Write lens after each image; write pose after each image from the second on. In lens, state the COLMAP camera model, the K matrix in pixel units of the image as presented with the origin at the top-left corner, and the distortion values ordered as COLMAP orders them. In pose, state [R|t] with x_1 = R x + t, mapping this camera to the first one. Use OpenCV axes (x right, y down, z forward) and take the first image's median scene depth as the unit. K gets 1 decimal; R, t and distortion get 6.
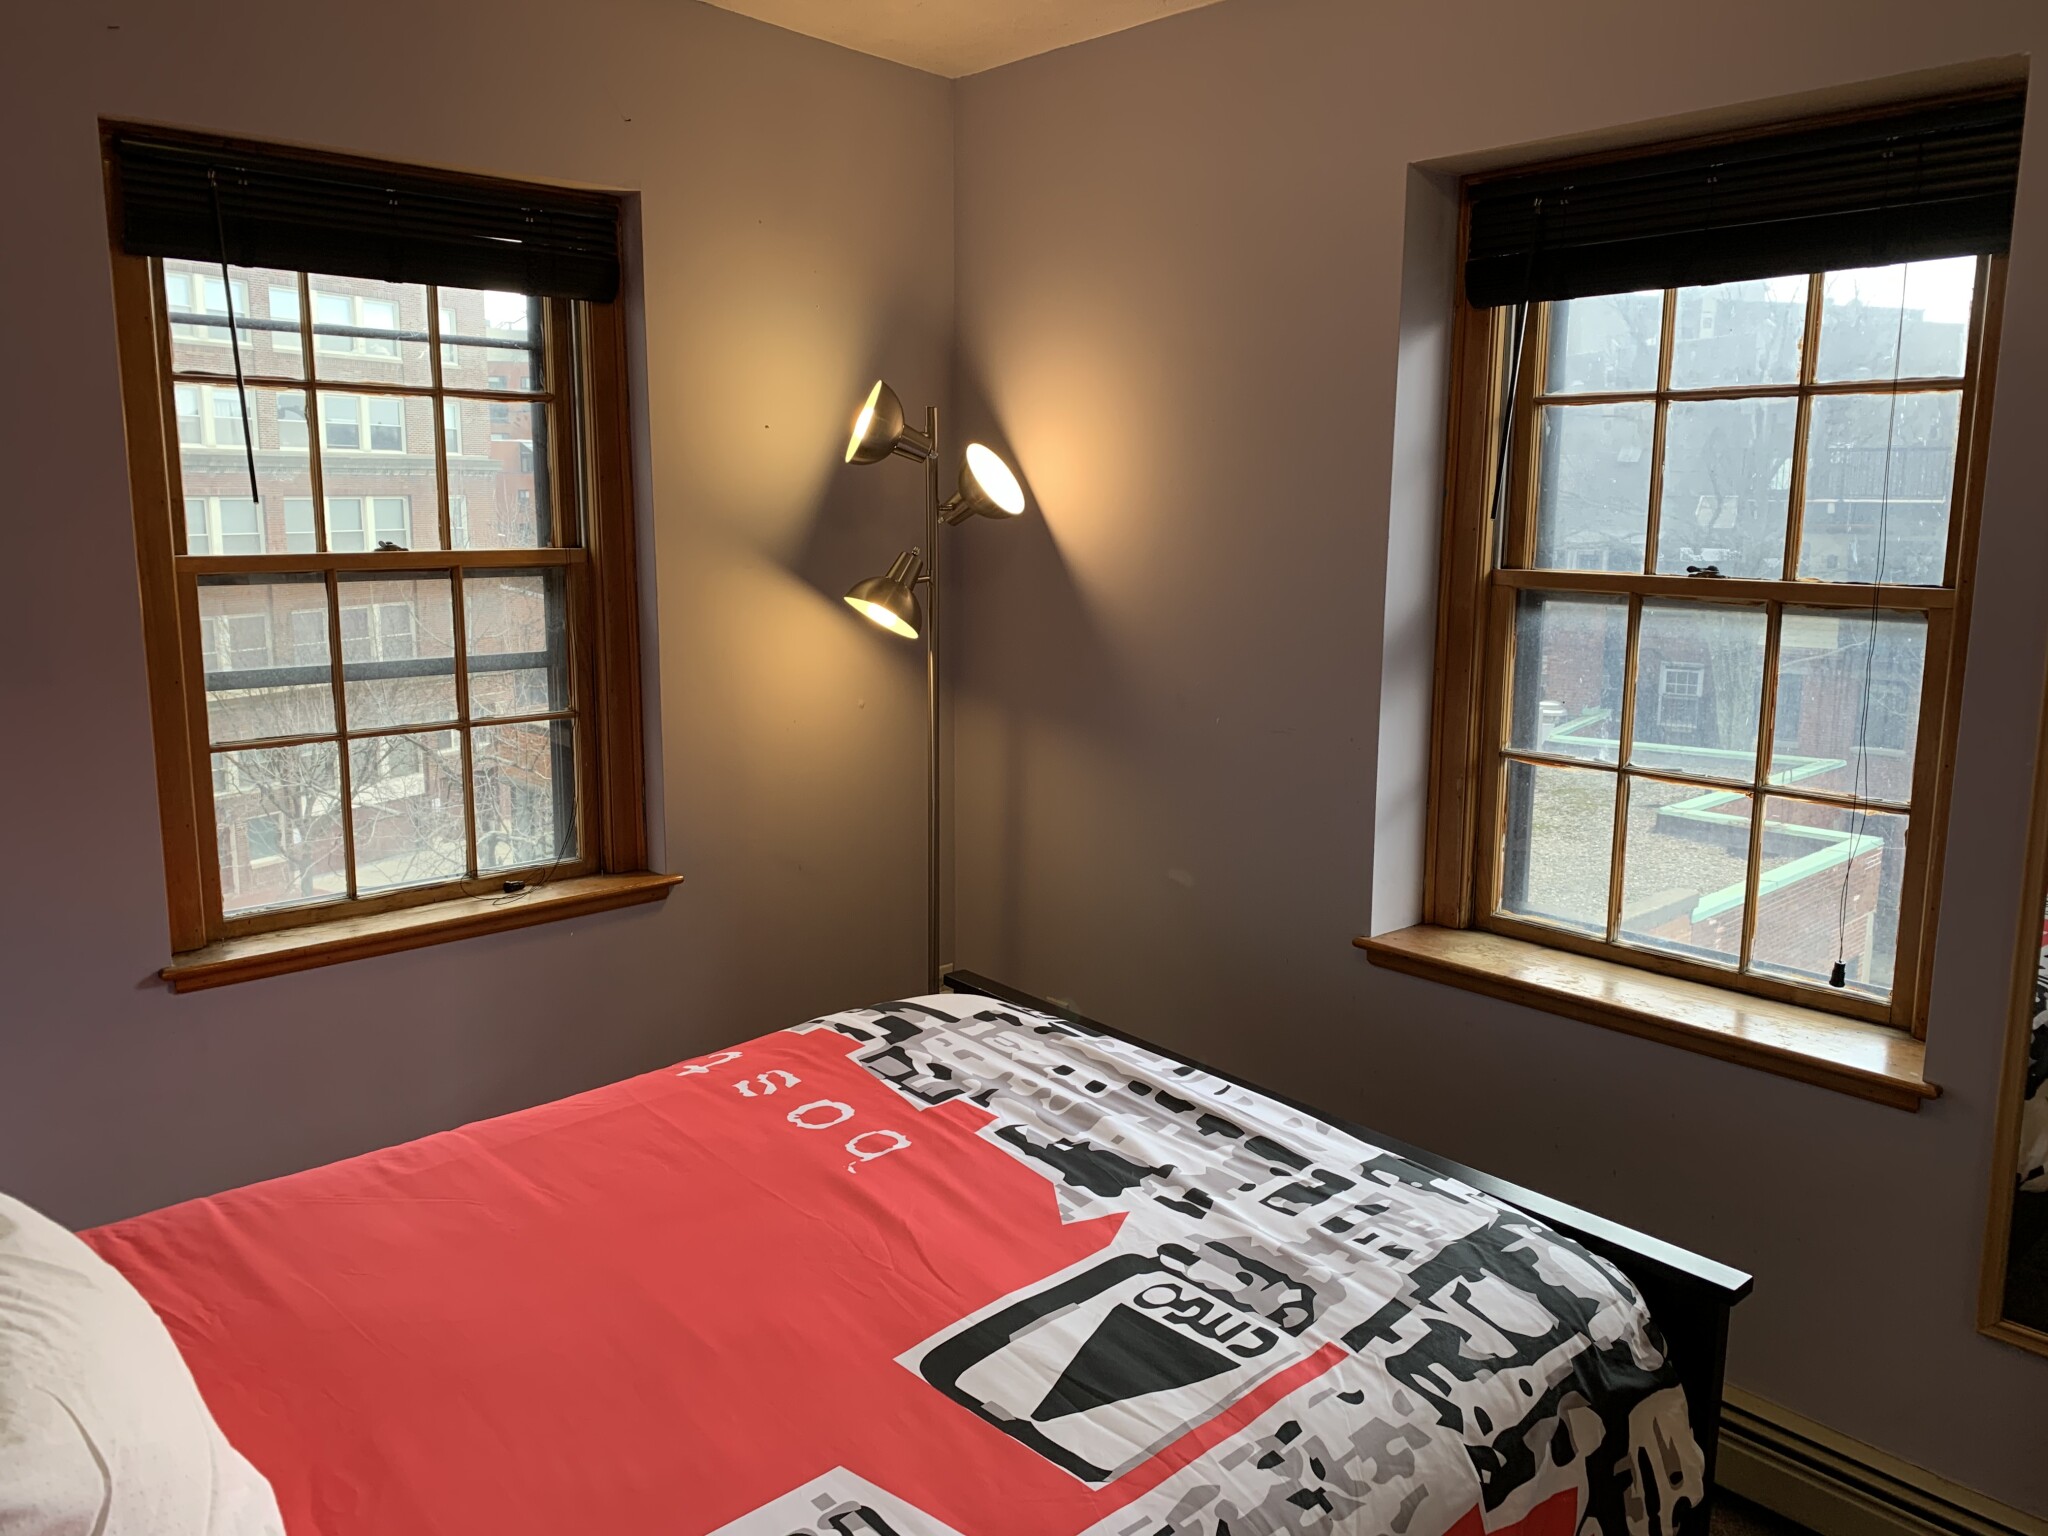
lens RADIAL K [[1581.1, 0, 1023.5], [0, 1581.1, 719.2], [0, 0, 1]] dist [-0.006942, -0.007815]
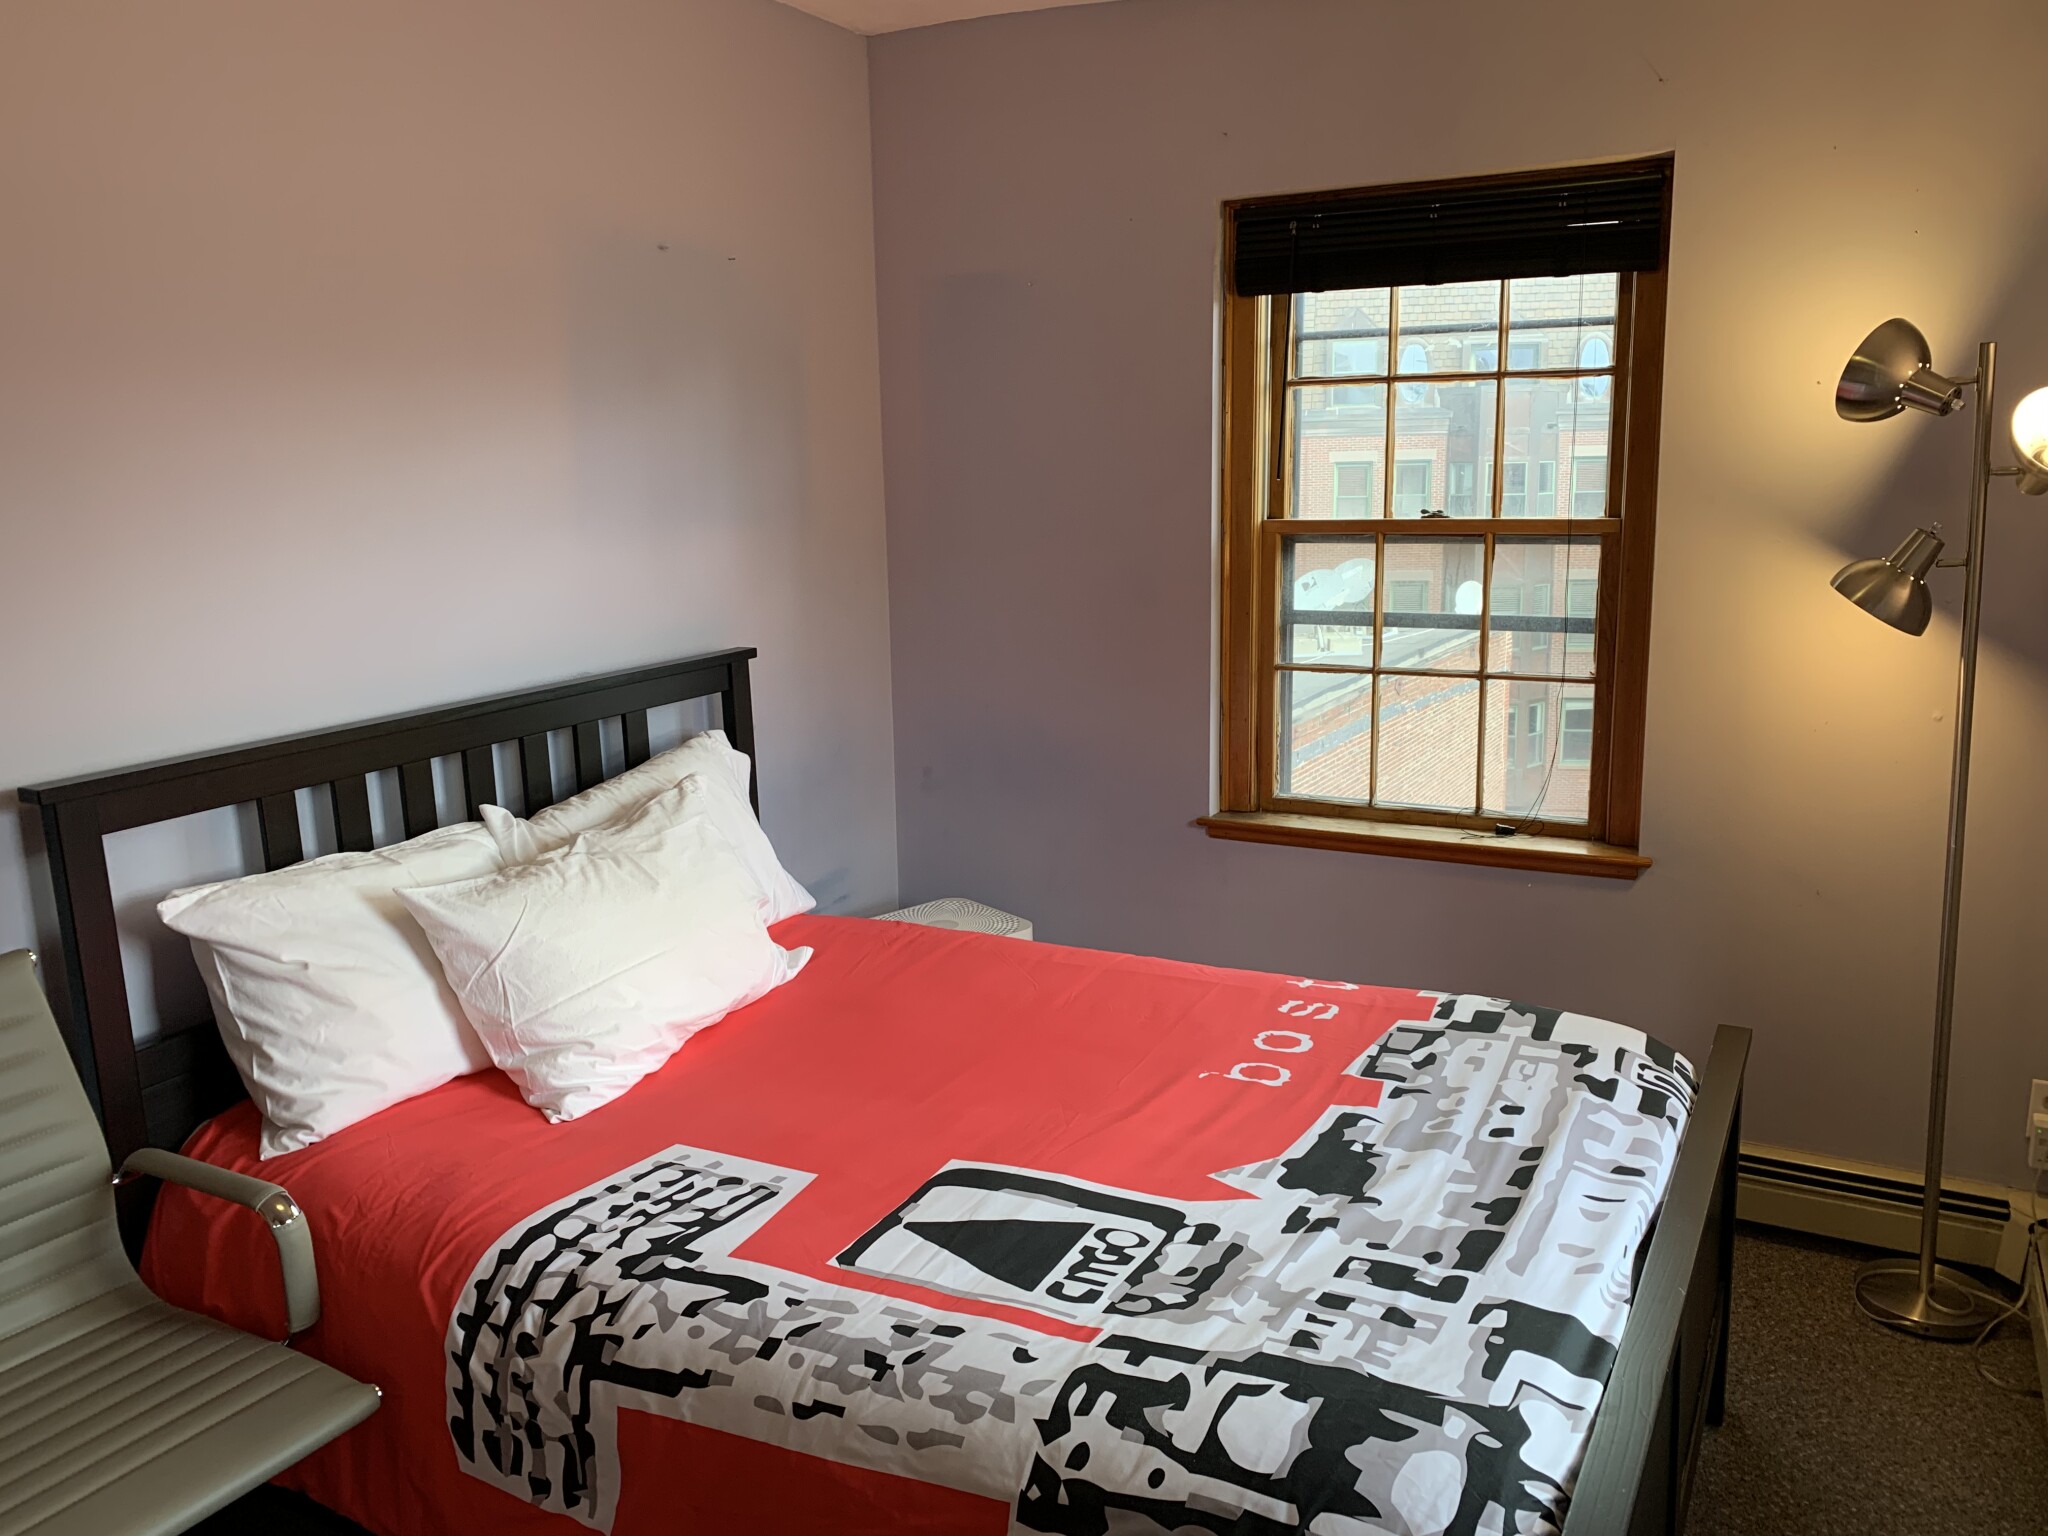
lens RADIAL K [[1558.9, 0, 1025.2], [0, 1558.9, 755.0], [0, 0, 1]] dist [0.001401, 0.001312]
pose [[0.353770, 0.172071, -0.919369, 0.904011], [-0.132500, 0.982239, 0.132852, -0.074629], [0.925900, 0.074817, 0.370286, 0.502572]]
